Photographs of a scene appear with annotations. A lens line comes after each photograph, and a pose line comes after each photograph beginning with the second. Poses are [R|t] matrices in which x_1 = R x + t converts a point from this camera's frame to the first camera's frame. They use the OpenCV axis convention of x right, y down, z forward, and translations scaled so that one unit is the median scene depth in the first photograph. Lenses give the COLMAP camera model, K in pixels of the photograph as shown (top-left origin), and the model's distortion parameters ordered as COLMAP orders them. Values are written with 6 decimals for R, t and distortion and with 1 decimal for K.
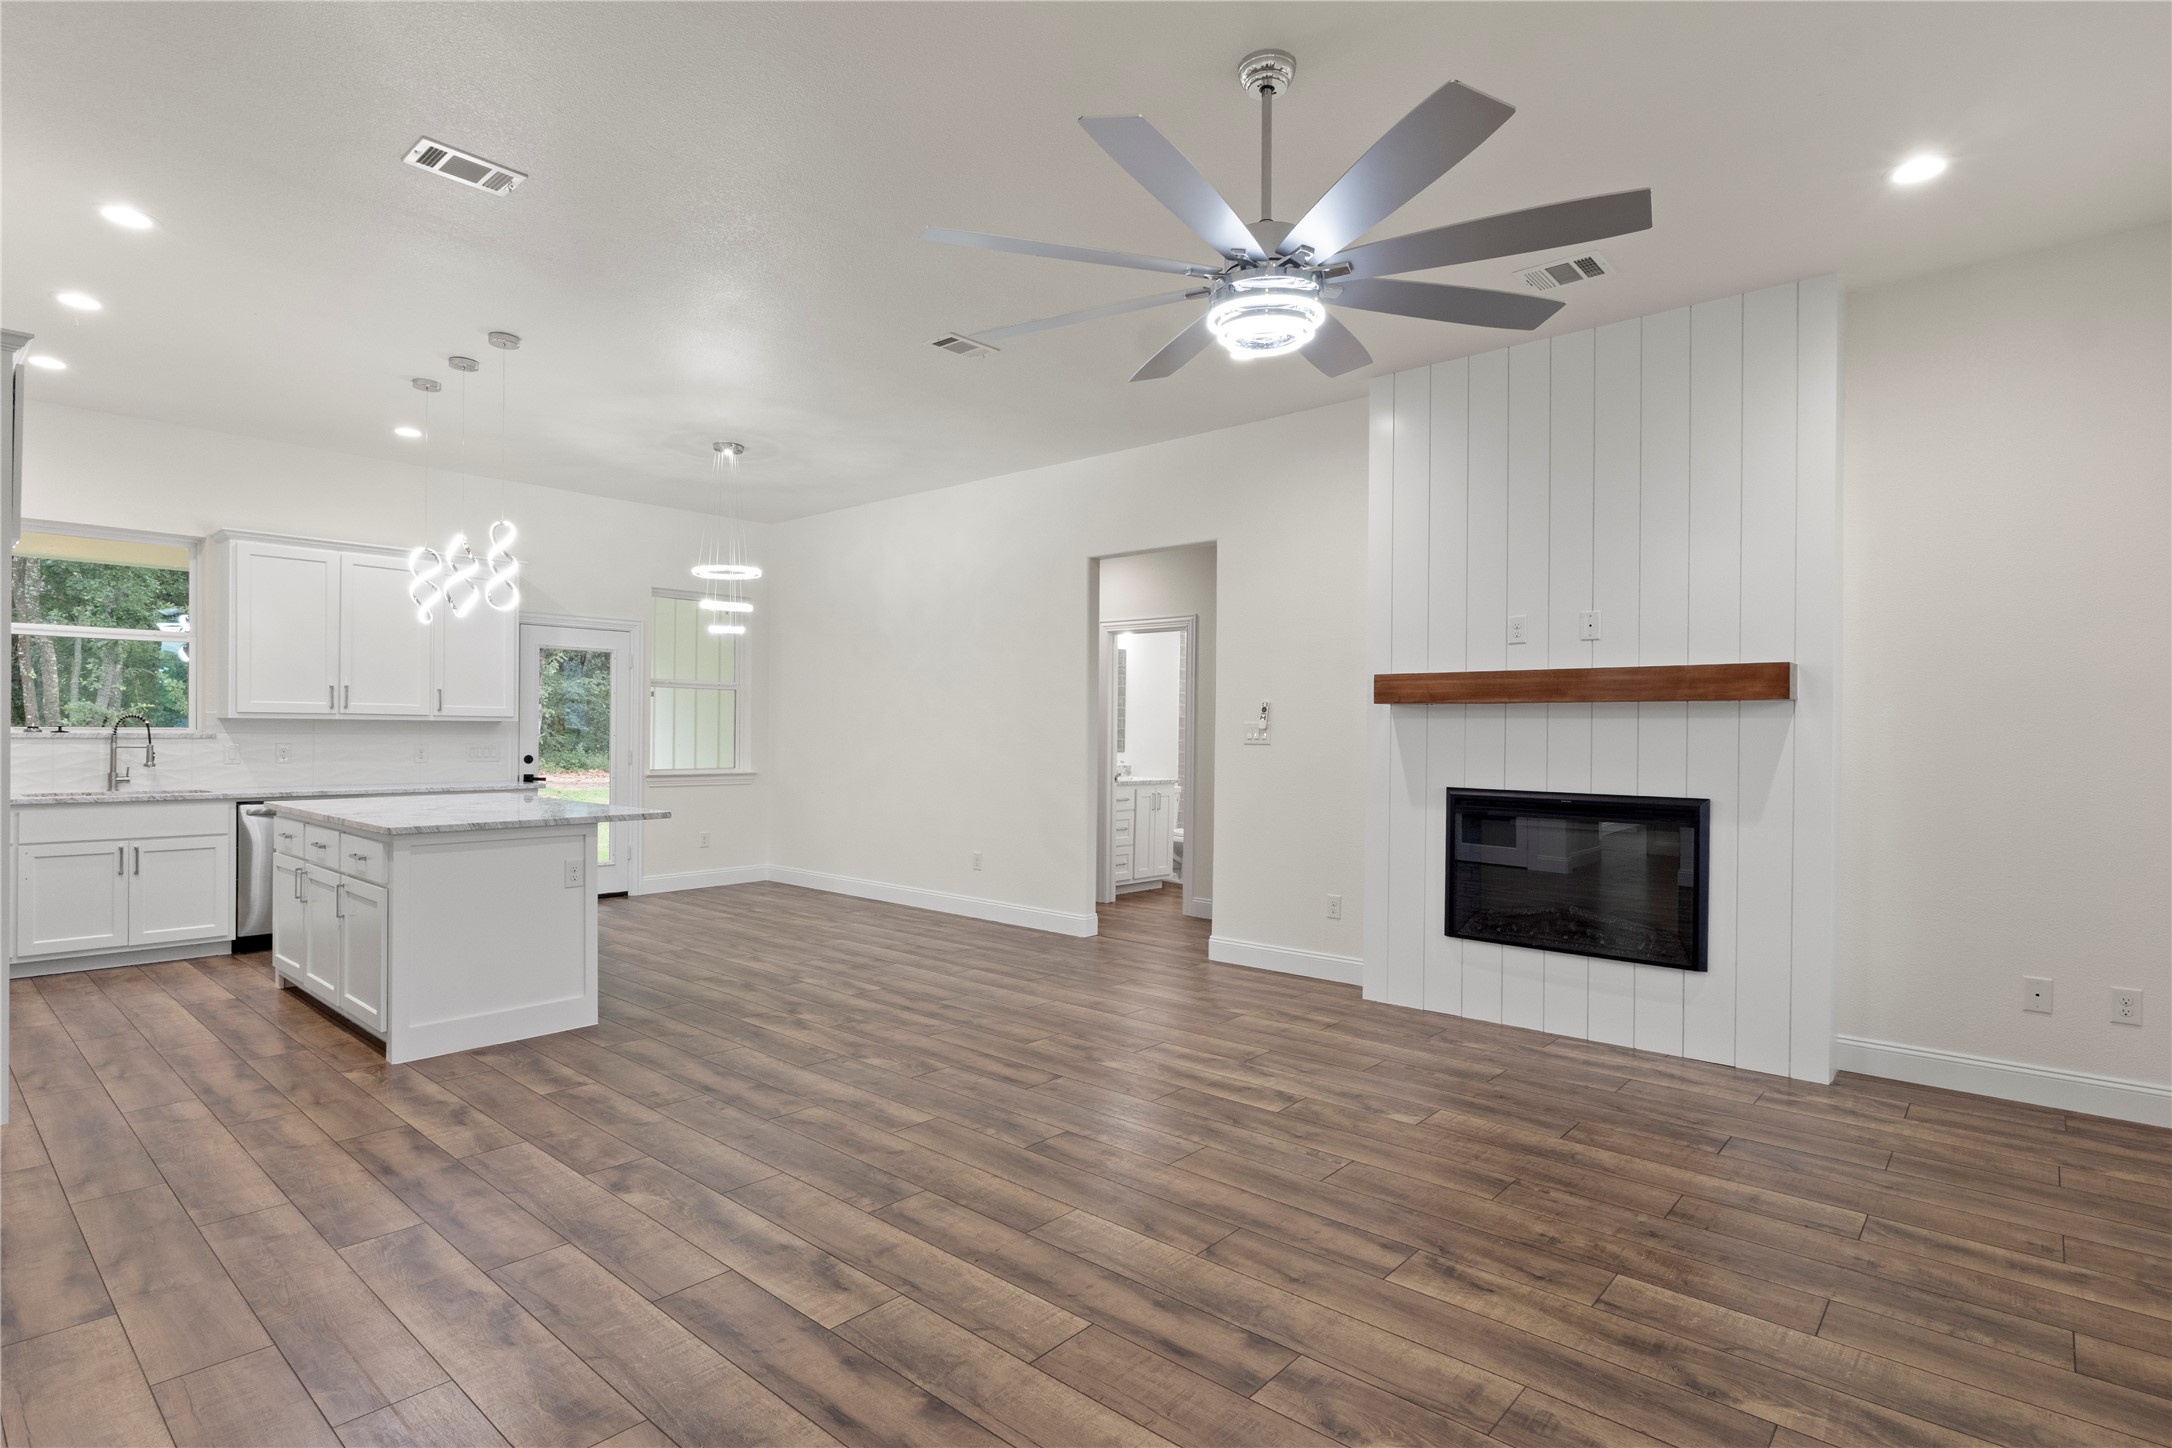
lens RADIAL K [[1080.5, 0, 1099.7], [0, 1080.5, 737.4], [0, 0, 1]] dist [-0.004361, 0.002341]
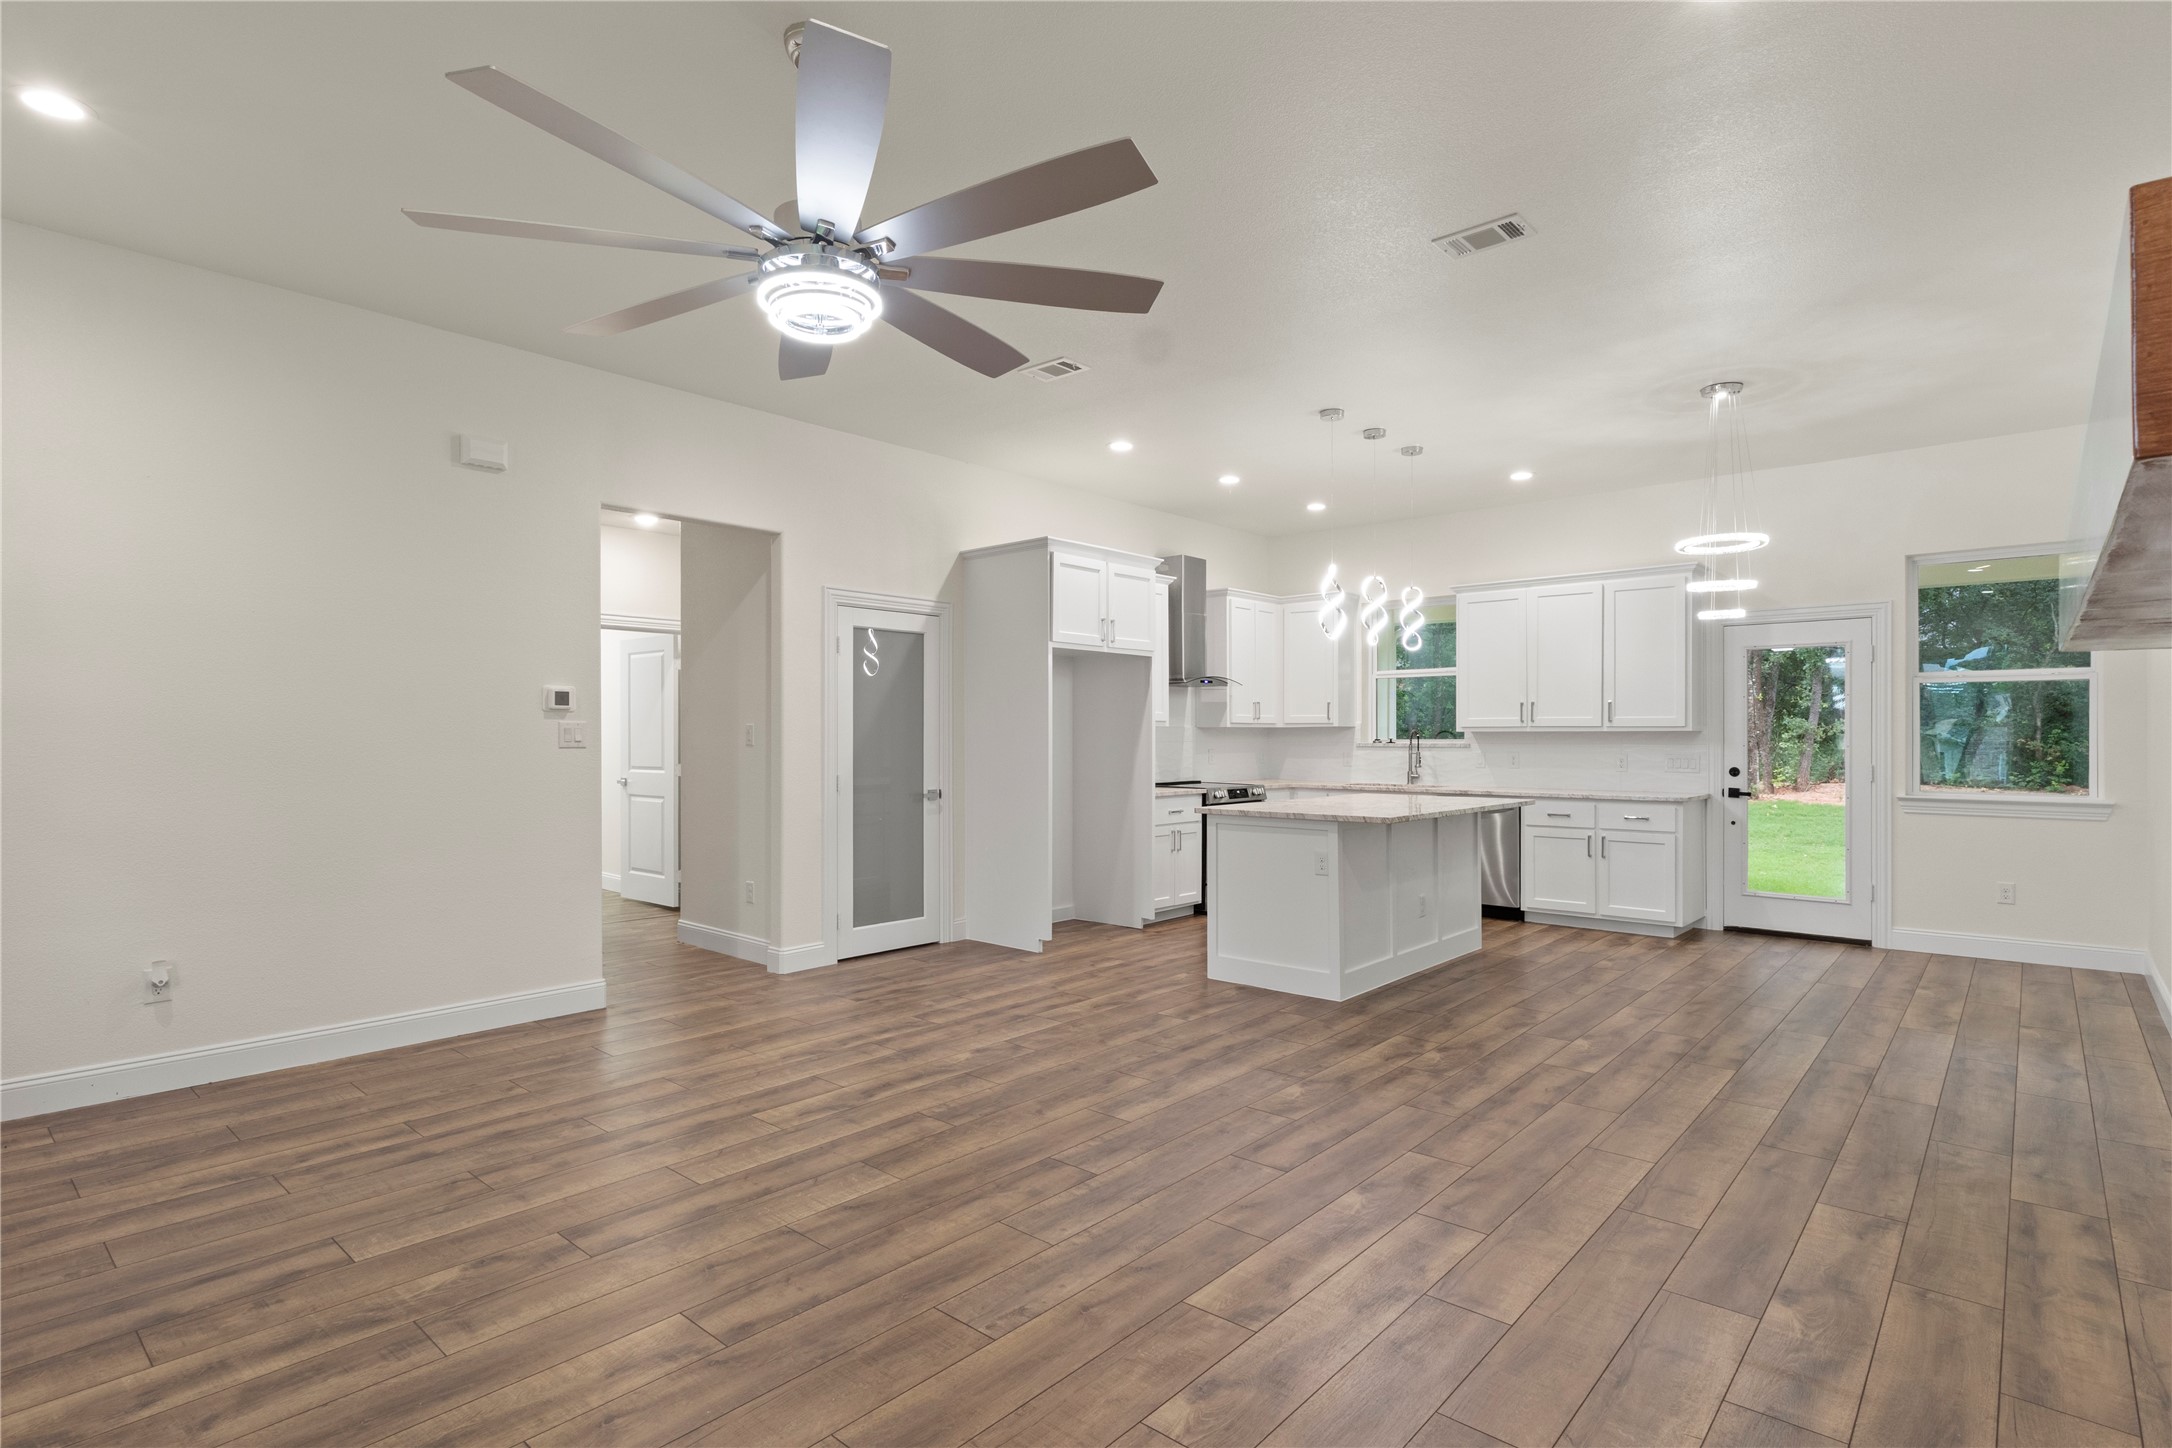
lens RADIAL K [[1080.5, 0, 1081.4], [0, 1080.5, 734.9], [0, 0, 1]] dist [-0.004361, 0.002341]
pose [[-0.013447, -0.010878, -0.999850, 0.676573], [-0.006287, 0.999922, -0.010794, 0.003407], [0.999890, 0.006141, -0.013515, 0.764906]]
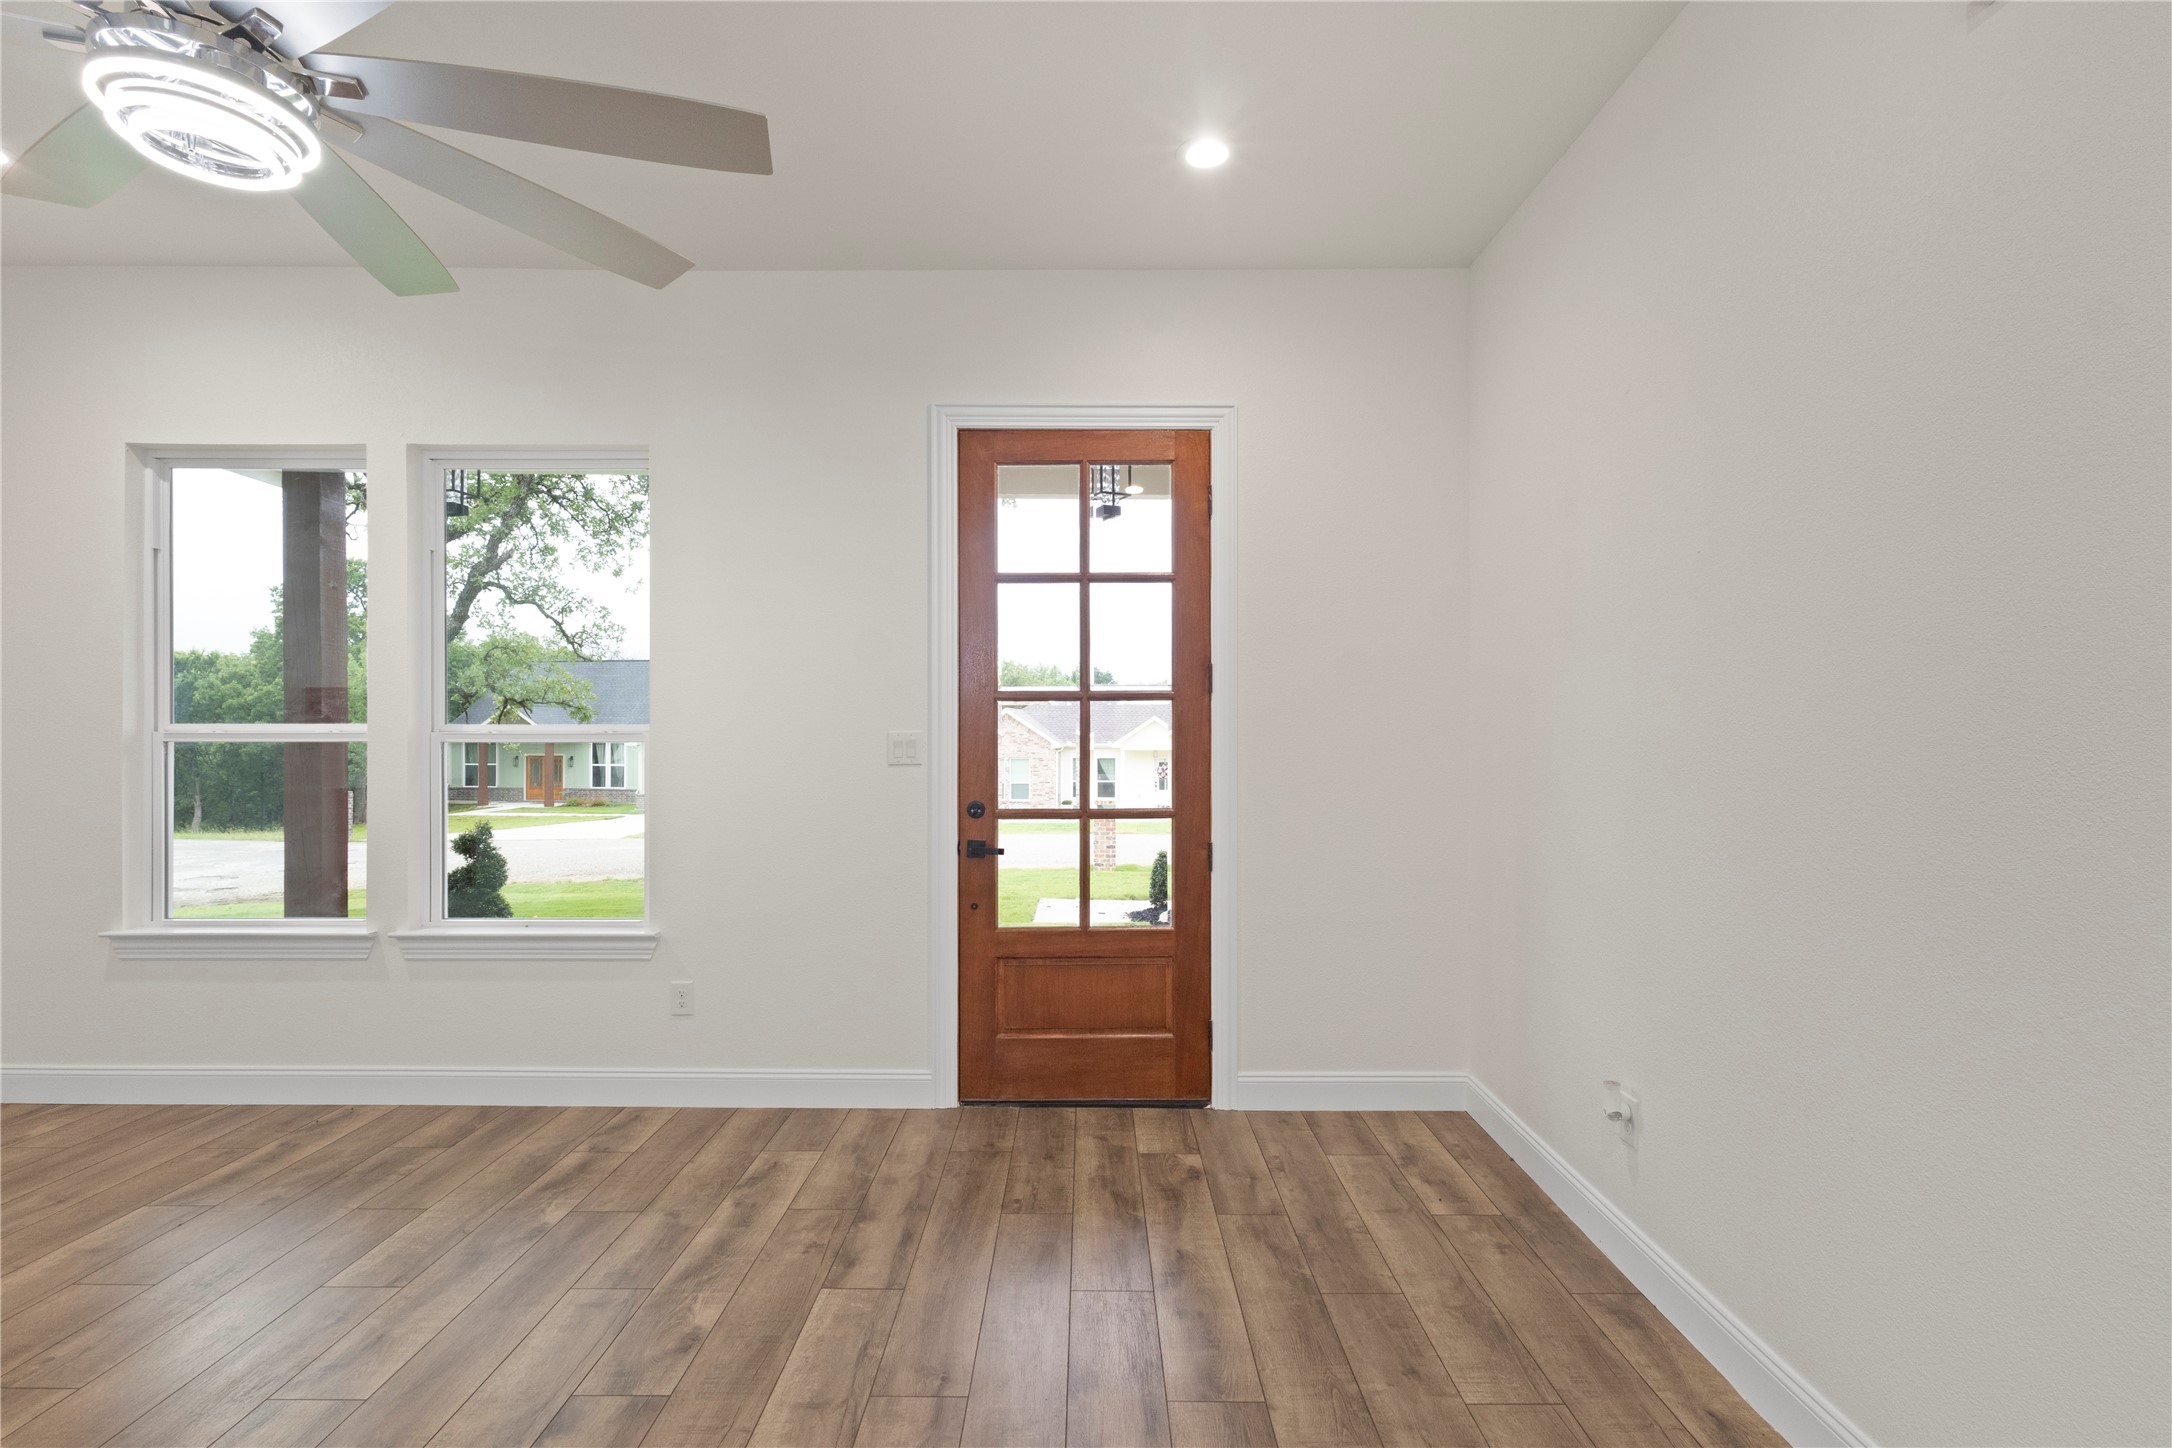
lens RADIAL K [[1002.1, 0, 1085.5], [0, 1002.1, 737.6], [0, 0, 1]] dist [0.001793, 0.000221]
pose [[-0.655937, -0.016737, 0.754630, -0.390094], [-0.008369, 0.999854, 0.014901, -0.019953], [-0.754769, 0.003459, -0.655981, 0.612711]]
